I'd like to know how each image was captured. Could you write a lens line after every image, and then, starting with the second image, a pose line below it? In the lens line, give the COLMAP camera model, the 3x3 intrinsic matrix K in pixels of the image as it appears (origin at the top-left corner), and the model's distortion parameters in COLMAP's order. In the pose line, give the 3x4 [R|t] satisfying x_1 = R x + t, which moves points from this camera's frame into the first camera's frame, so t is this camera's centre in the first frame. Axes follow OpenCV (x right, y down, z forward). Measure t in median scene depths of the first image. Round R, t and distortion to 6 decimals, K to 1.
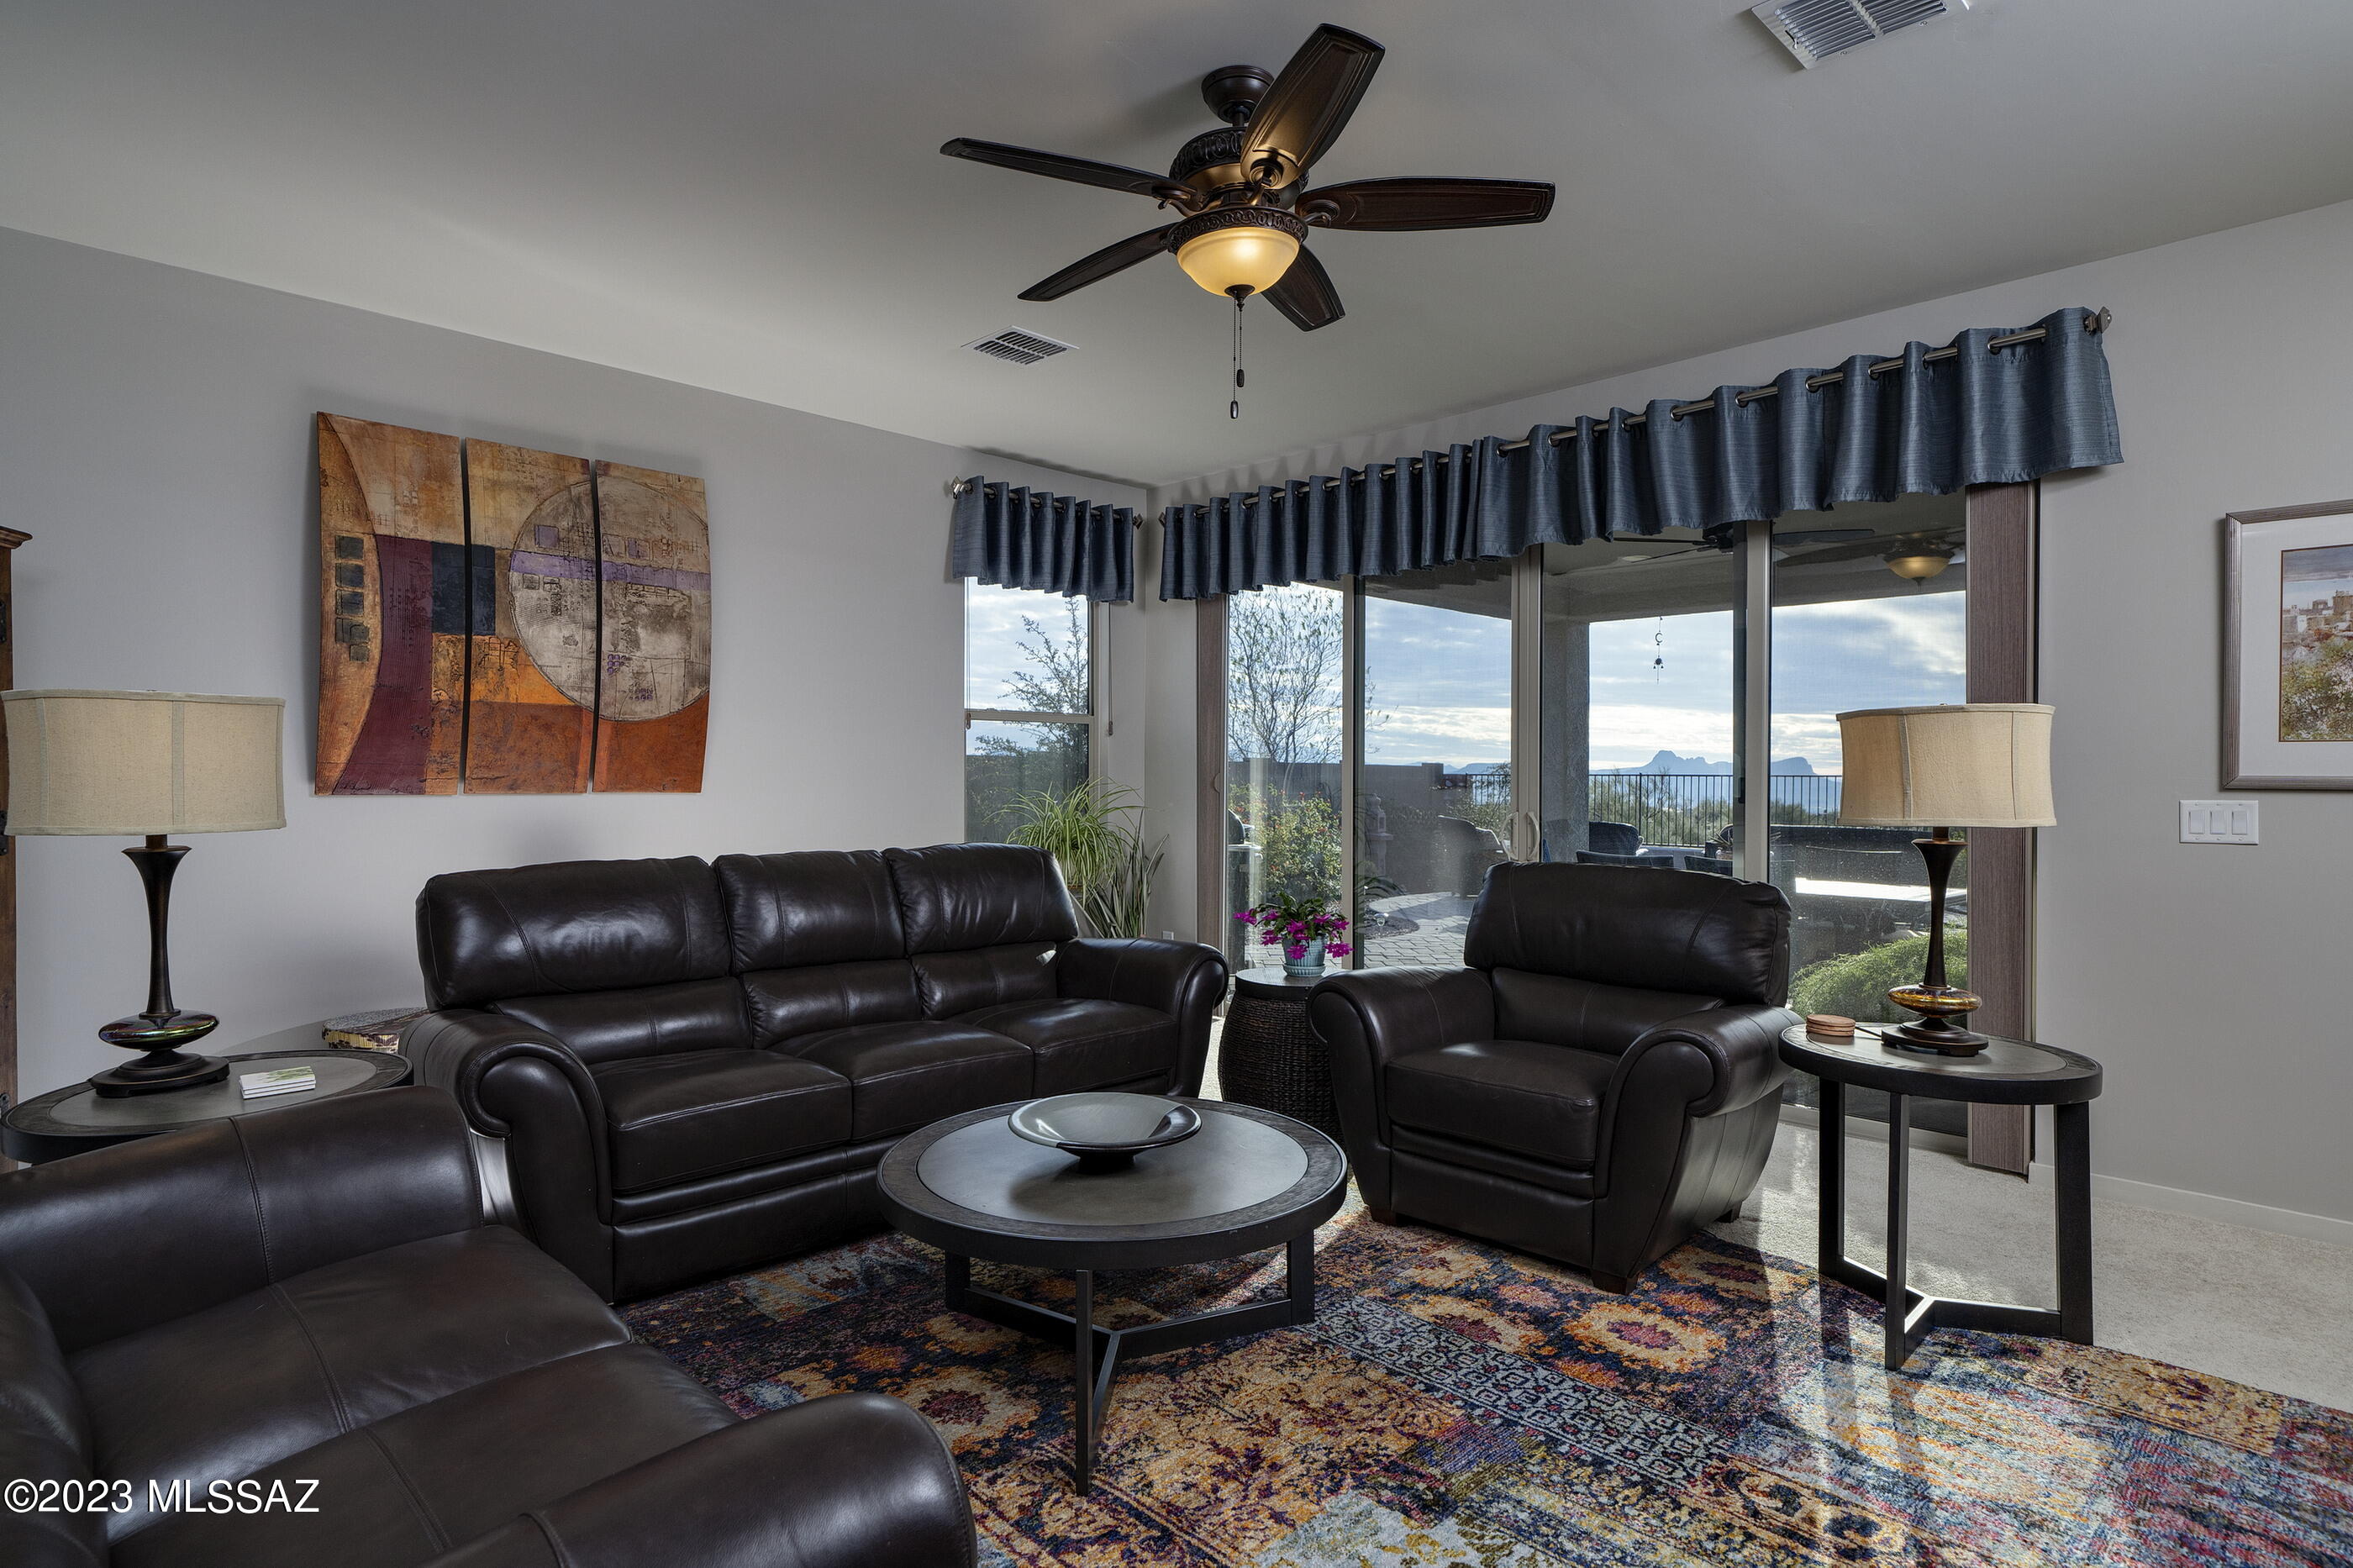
lens RADIAL K [[1261.4, 0, 1181.5], [0, 1261.4, 785.1], [0, 0, 1]] dist [0.000284, -0.000686]
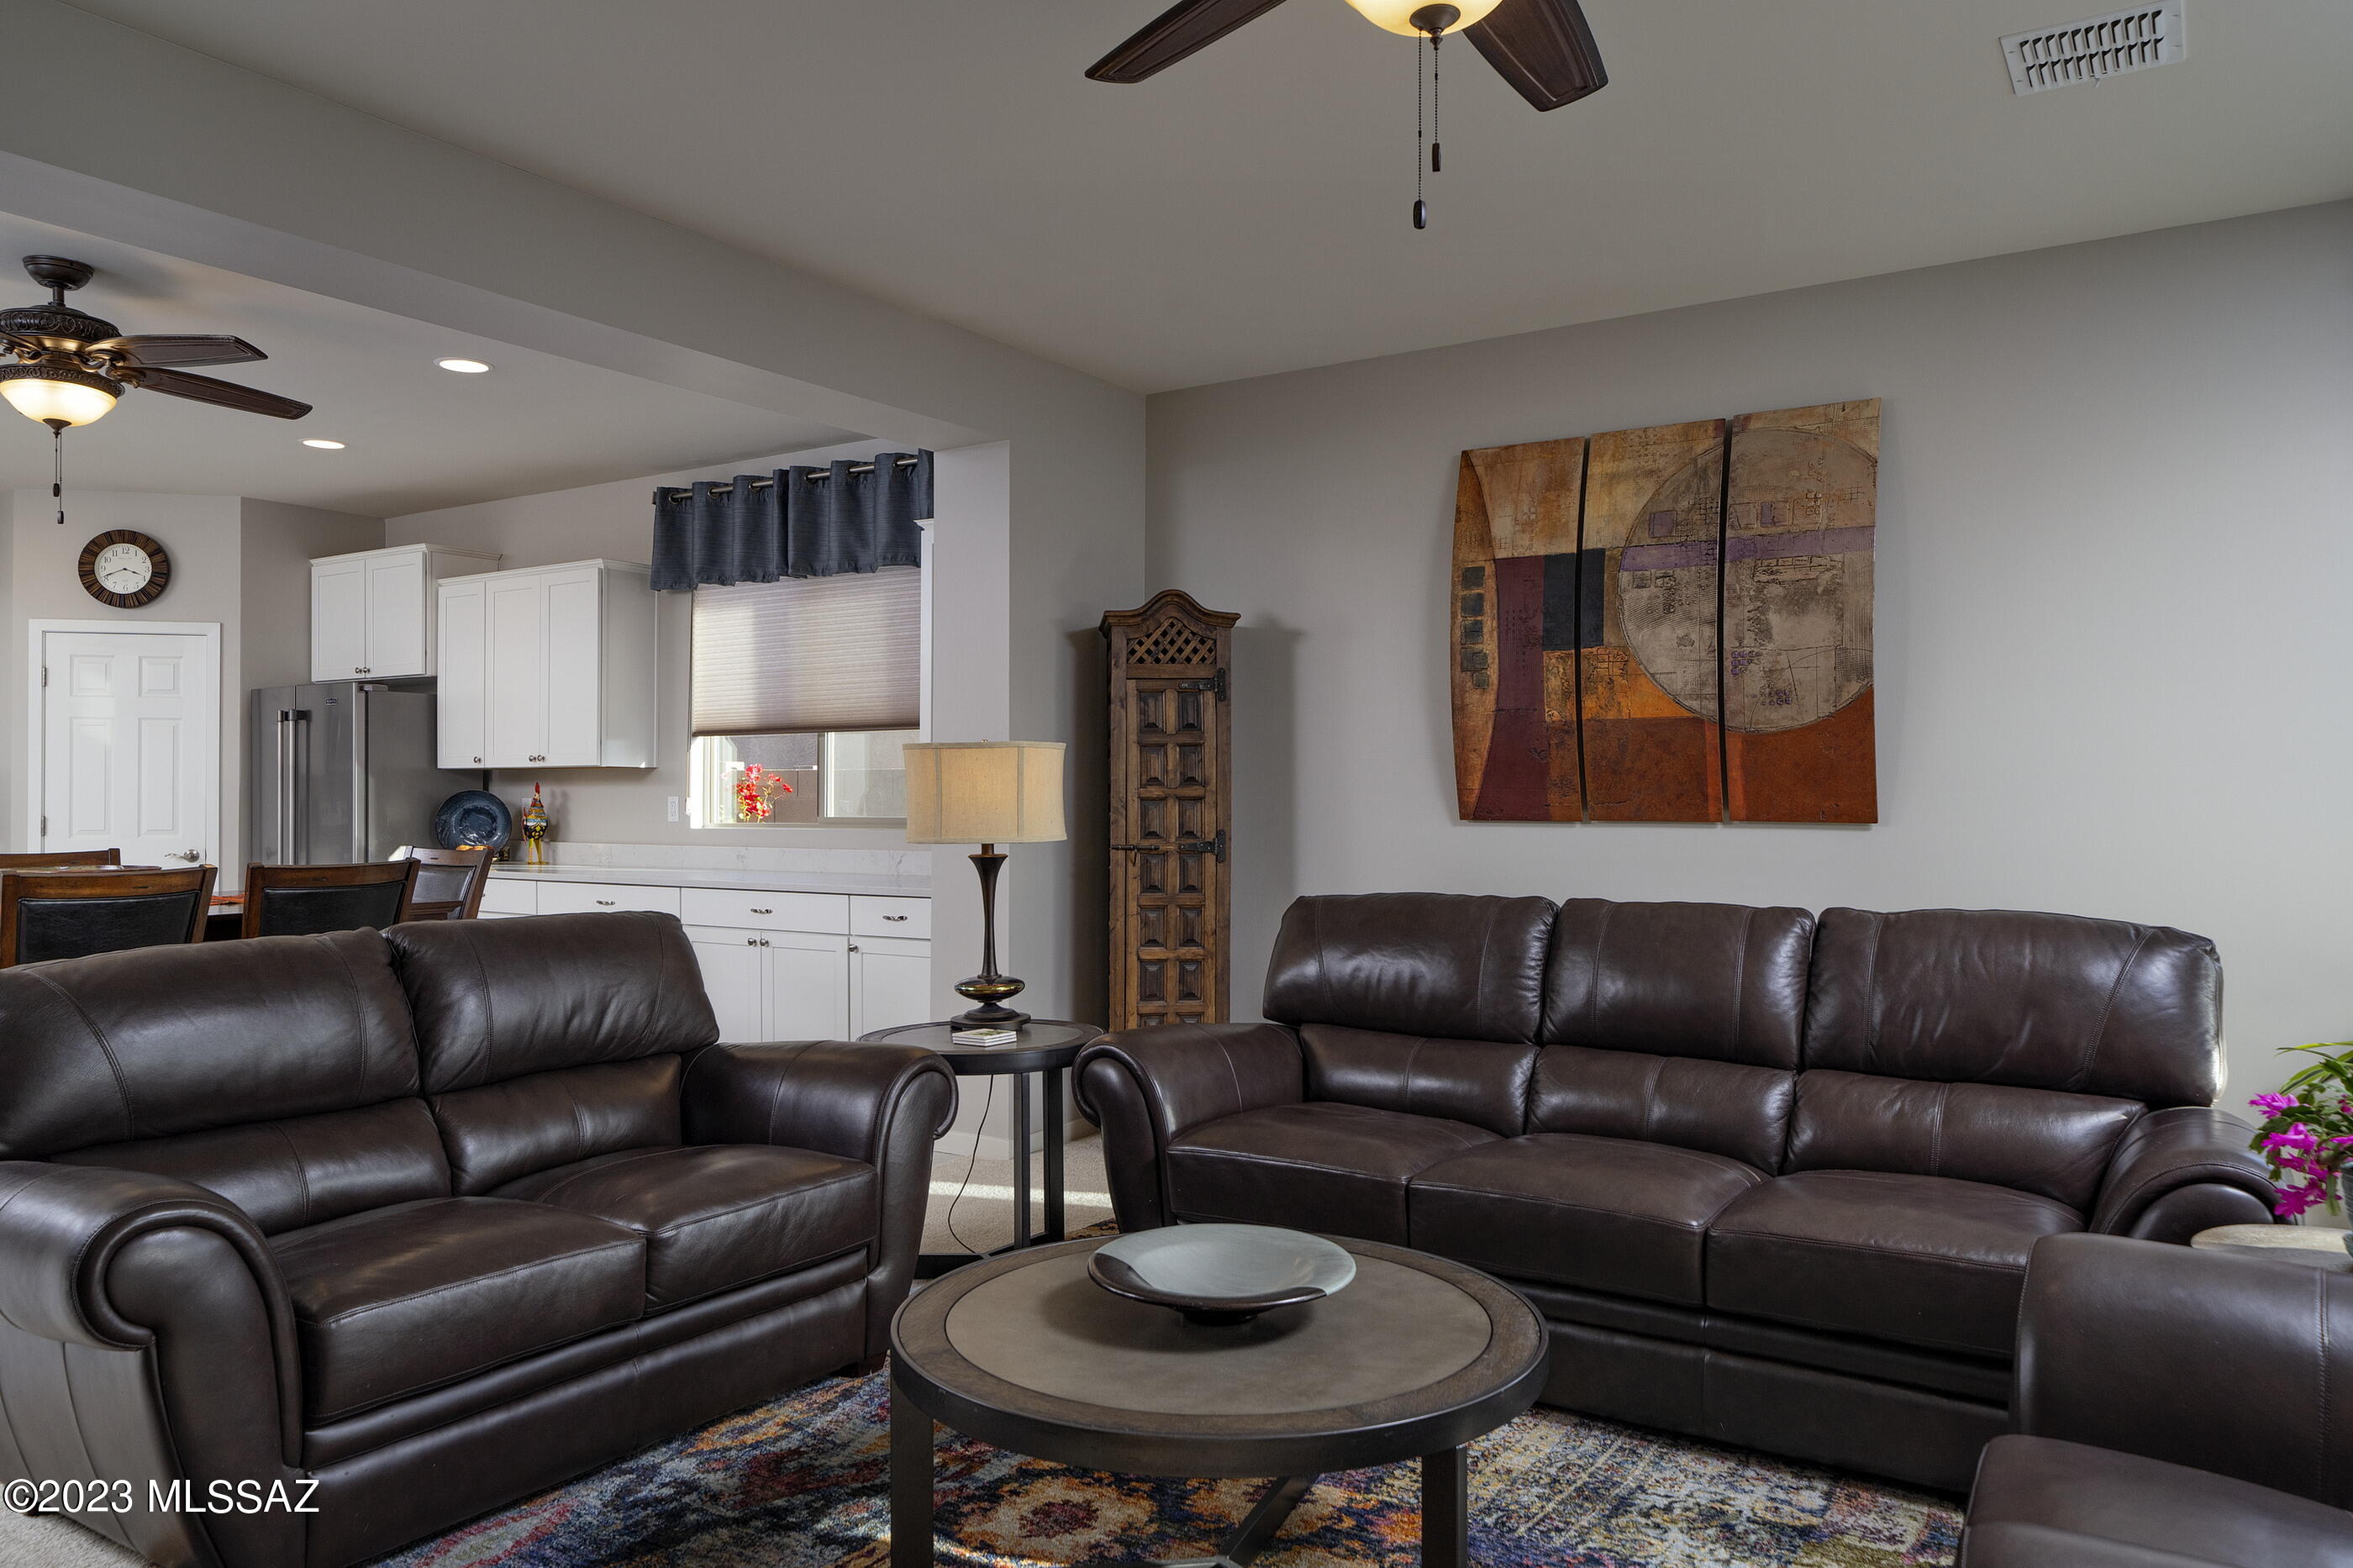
lens RADIAL K [[1526.8, 0, 1206.5], [0, 1526.8, 816.0], [0, 0, 1]] dist [-0.018289, 0.002255]
pose [[0.221643, 0.003362, -0.975122, 0.452721], [-0.006226, 0.999979, 0.002033, 0.002727], [0.975108, 0.005620, 0.221660, 0.475637]]
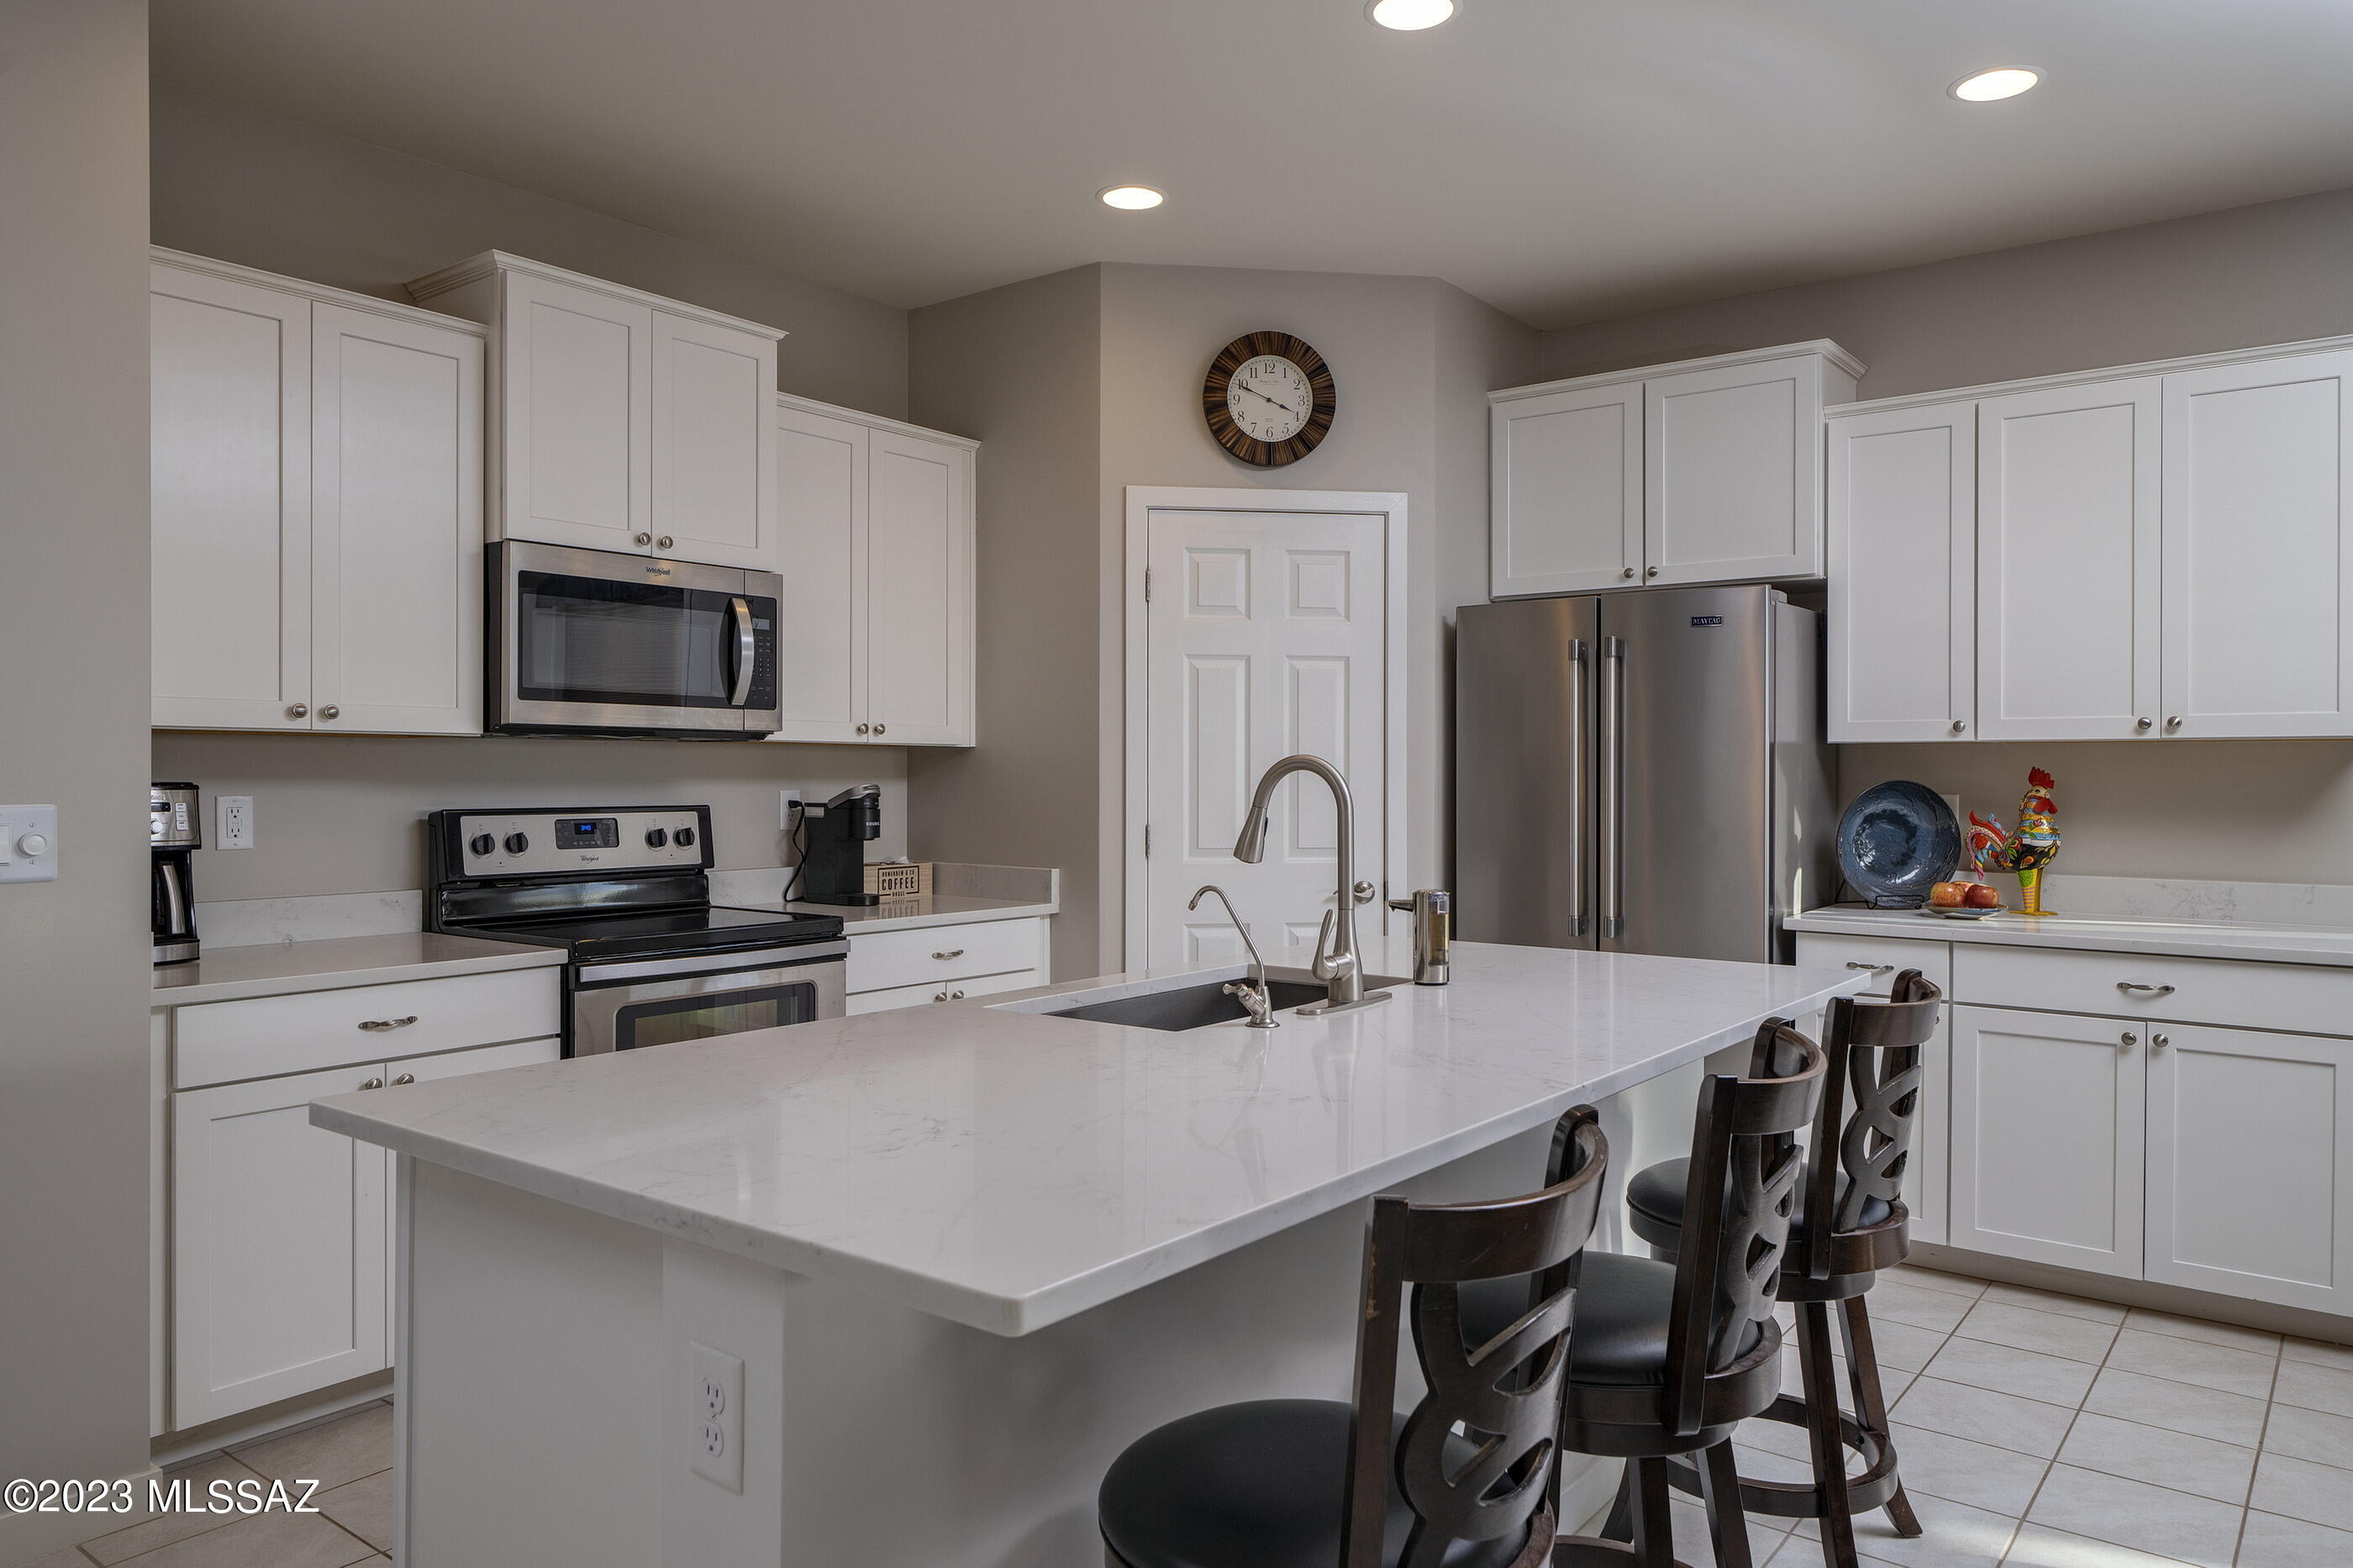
lens RADIAL K [[1599.8, 0, 1182.1], [0, 1599.8, 786.8], [0, 0, 1]] dist [0.006757, -0.003090]
pose [[0.099626, -0.000545, -0.995025, -0.429991], [-0.008617, 0.999962, -0.001410, -0.008324], [0.994988, 0.008715, 0.099618, -0.484248]]
